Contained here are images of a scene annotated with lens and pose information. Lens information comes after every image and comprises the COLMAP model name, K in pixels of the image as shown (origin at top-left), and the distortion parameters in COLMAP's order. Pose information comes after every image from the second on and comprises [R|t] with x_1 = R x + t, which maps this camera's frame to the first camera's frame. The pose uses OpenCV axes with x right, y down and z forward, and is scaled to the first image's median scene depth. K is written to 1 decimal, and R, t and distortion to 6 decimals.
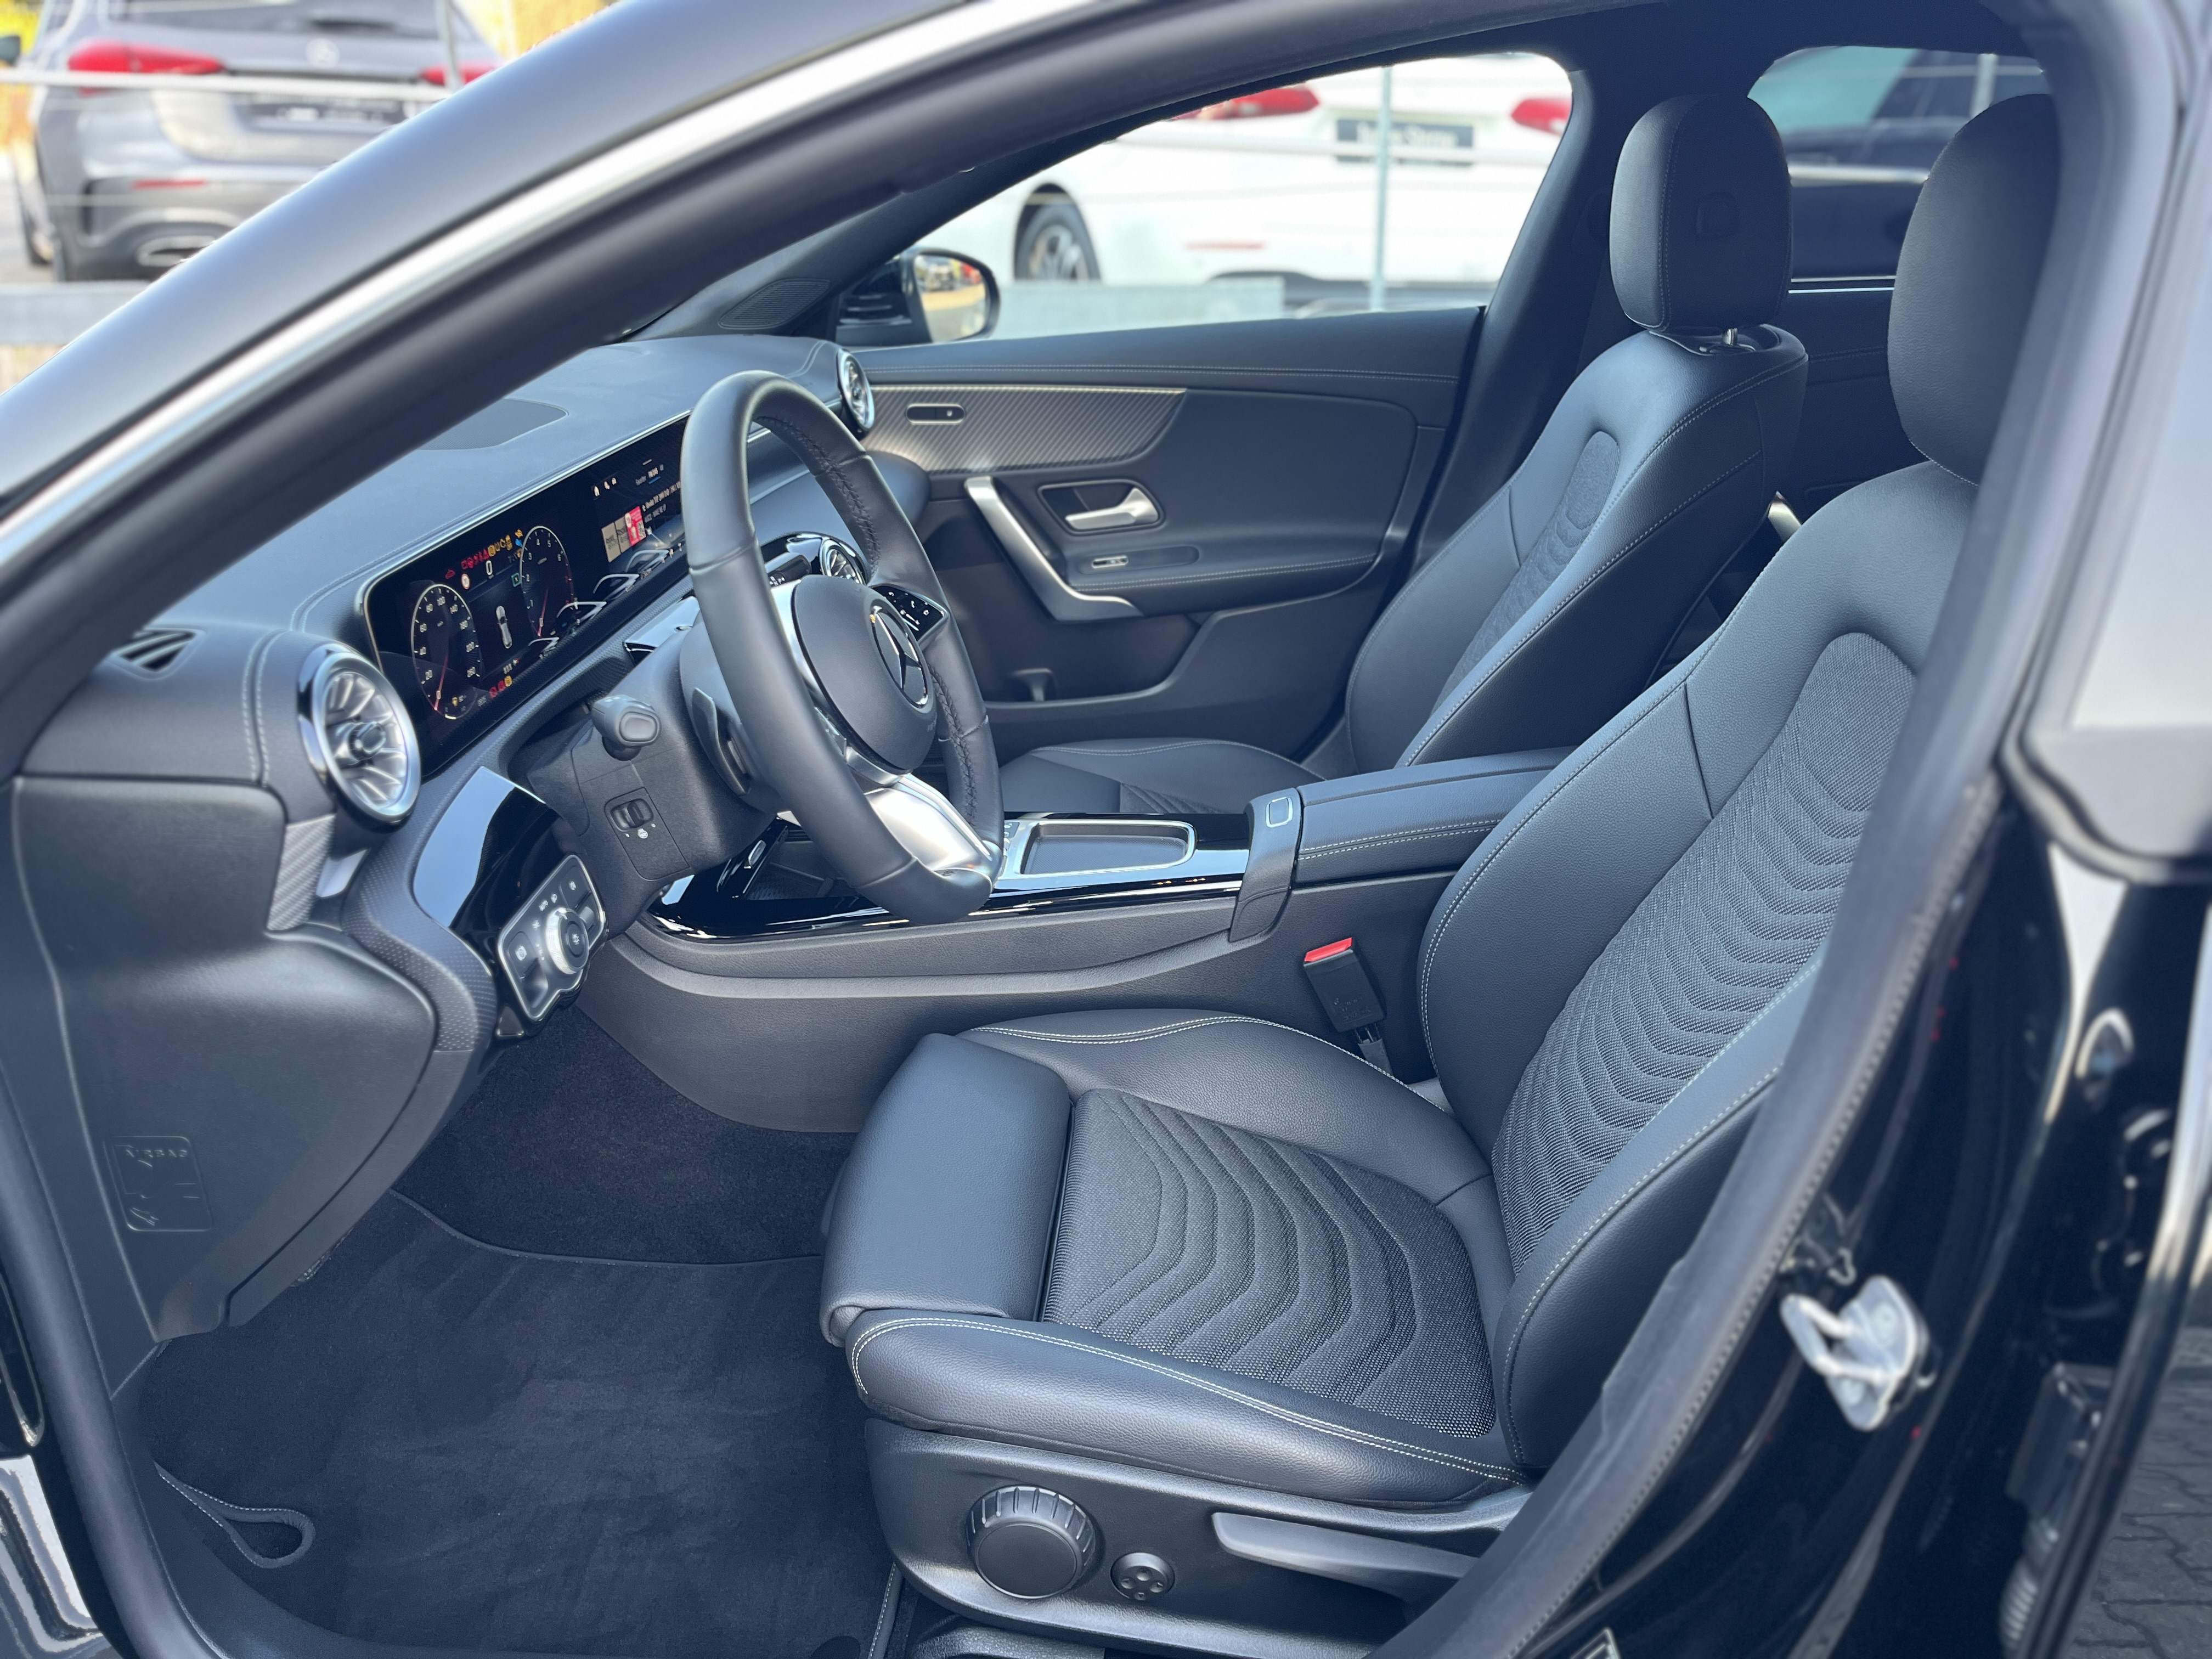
lens RADIAL K [[1673.3, 0, 1100.4], [0, 1673.3, 822.8], [0, 0, 1]] dist [0.082723, -0.002539]
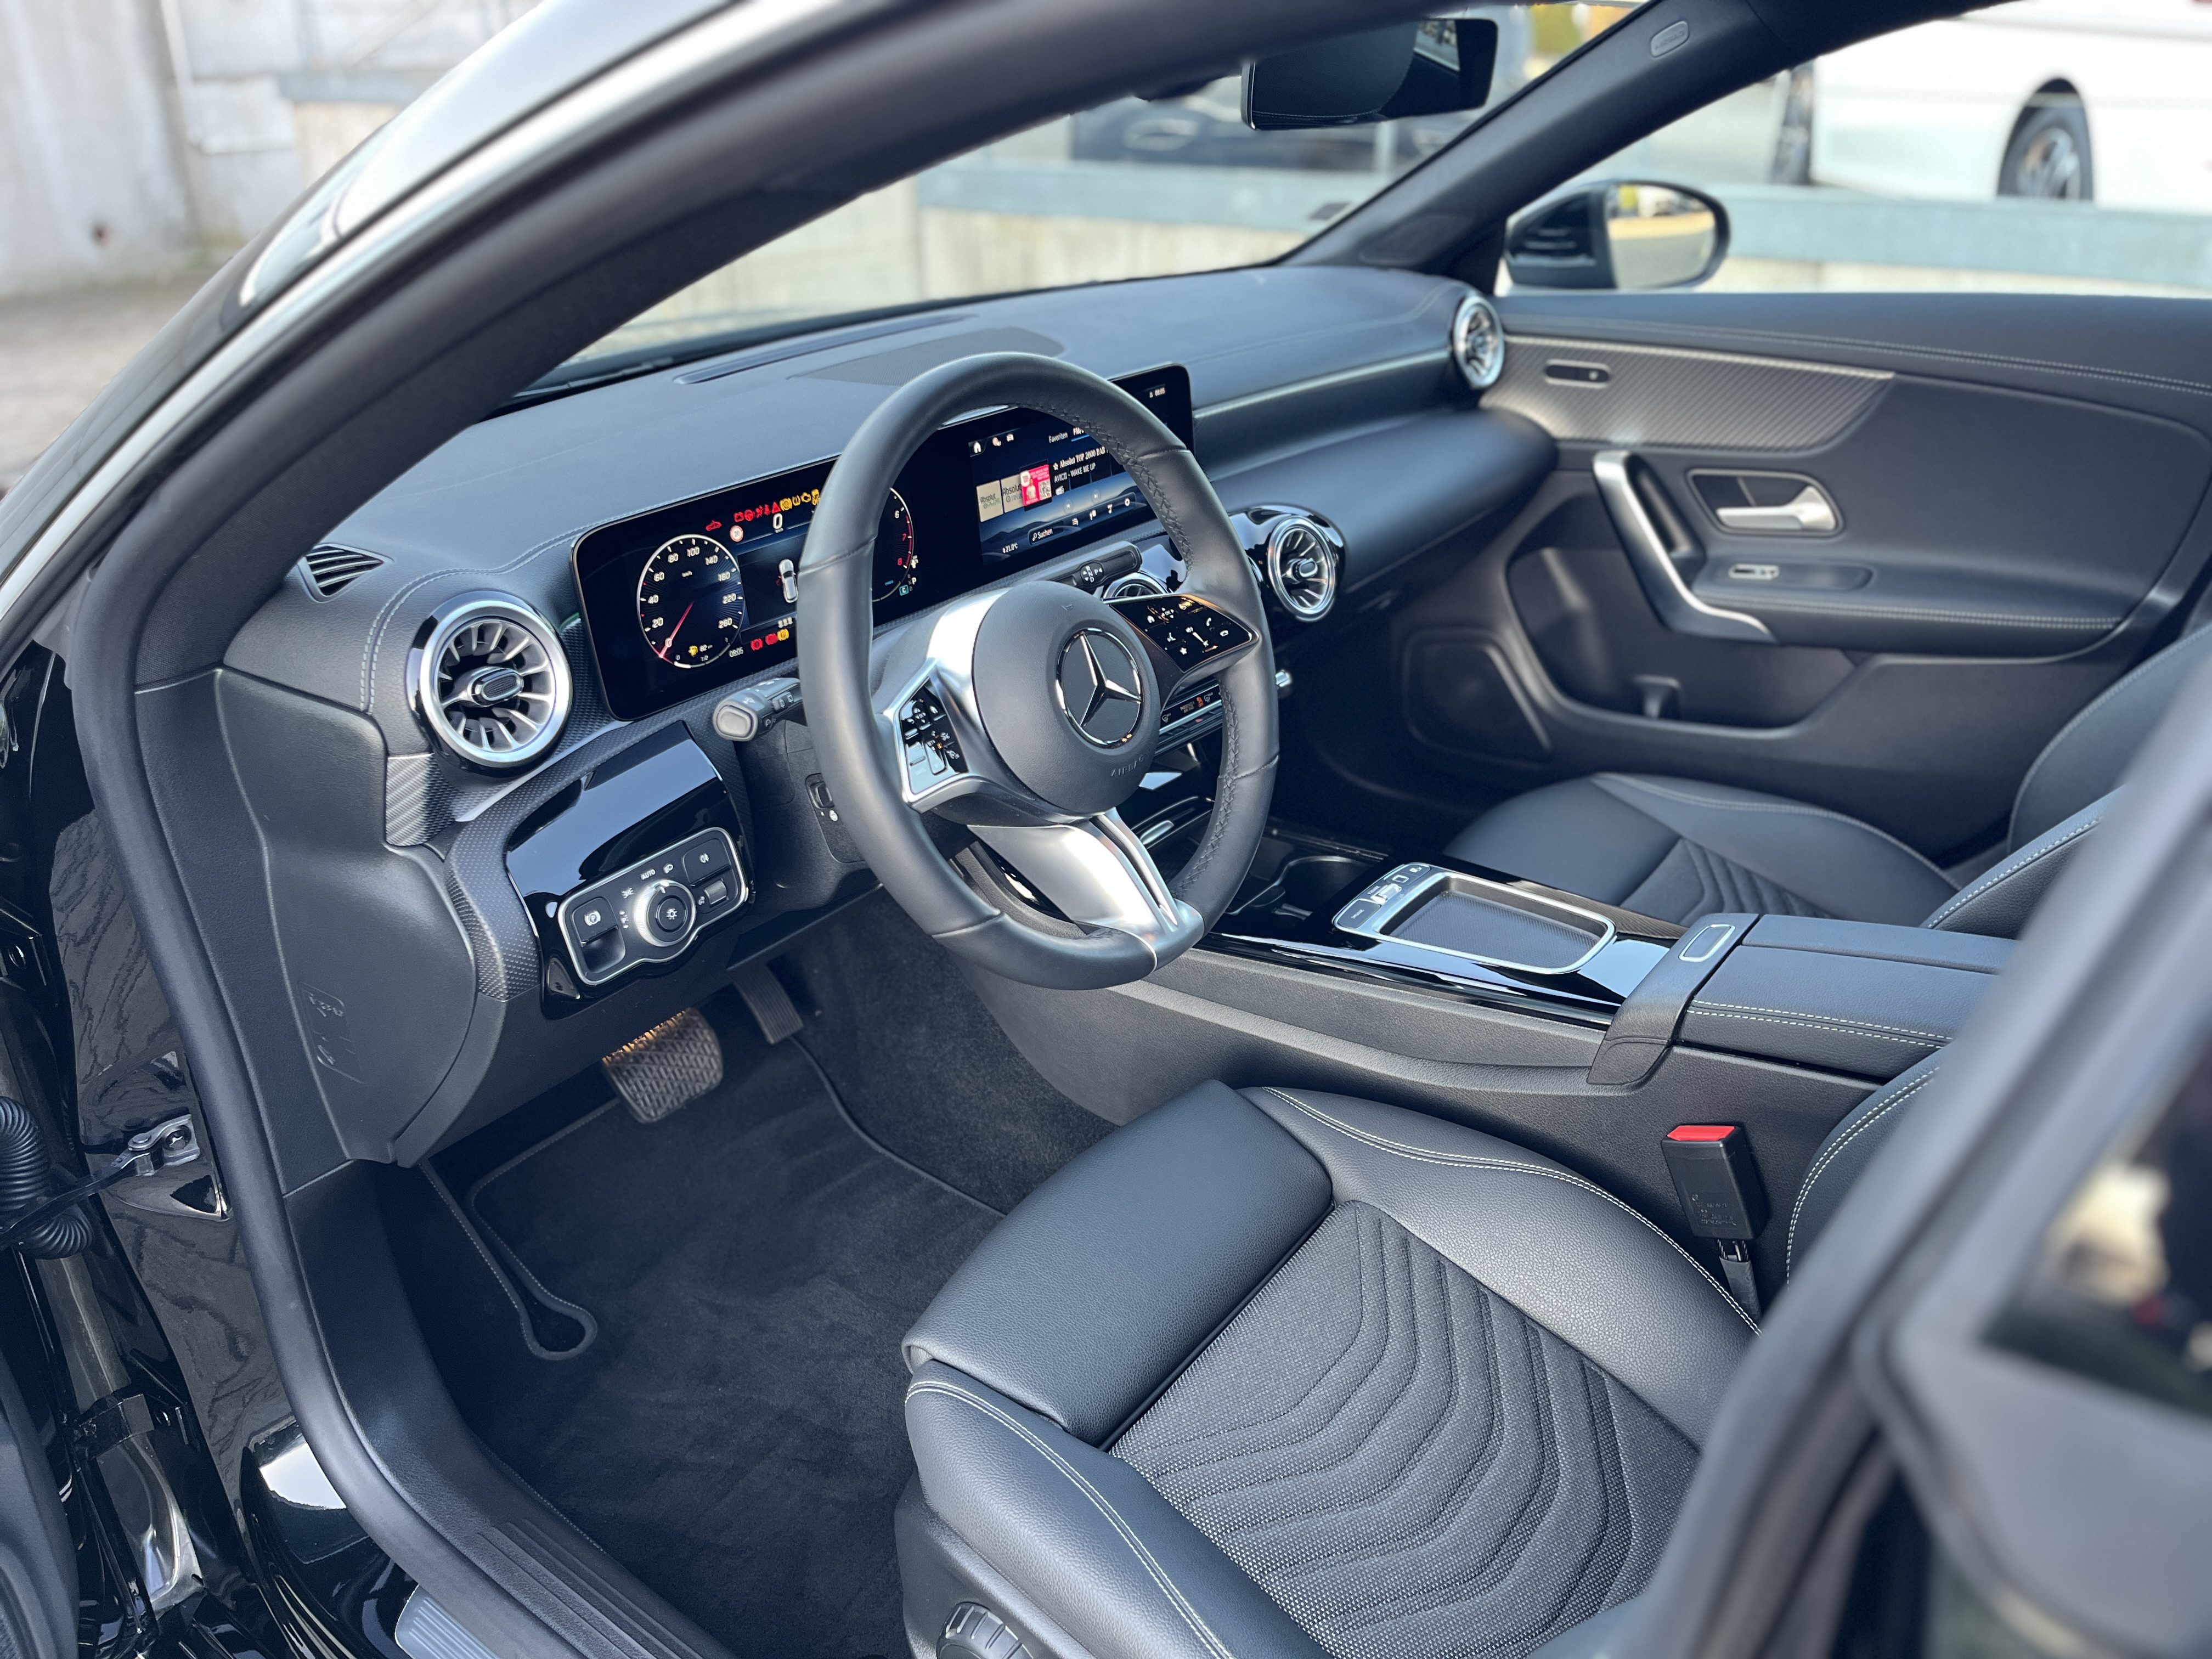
lens RADIAL K [[1664.4, 0, 1106.0], [0, 1664.4, 829.5], [0, 0, 1]] dist [0.084897, -0.100255]
pose [[0.845777, 0.234643, -0.479170, 0.243408], [-0.202389, 0.972075, 0.118778, -0.098504], [0.493660, -0.003481, 0.869648, 0.176197]]
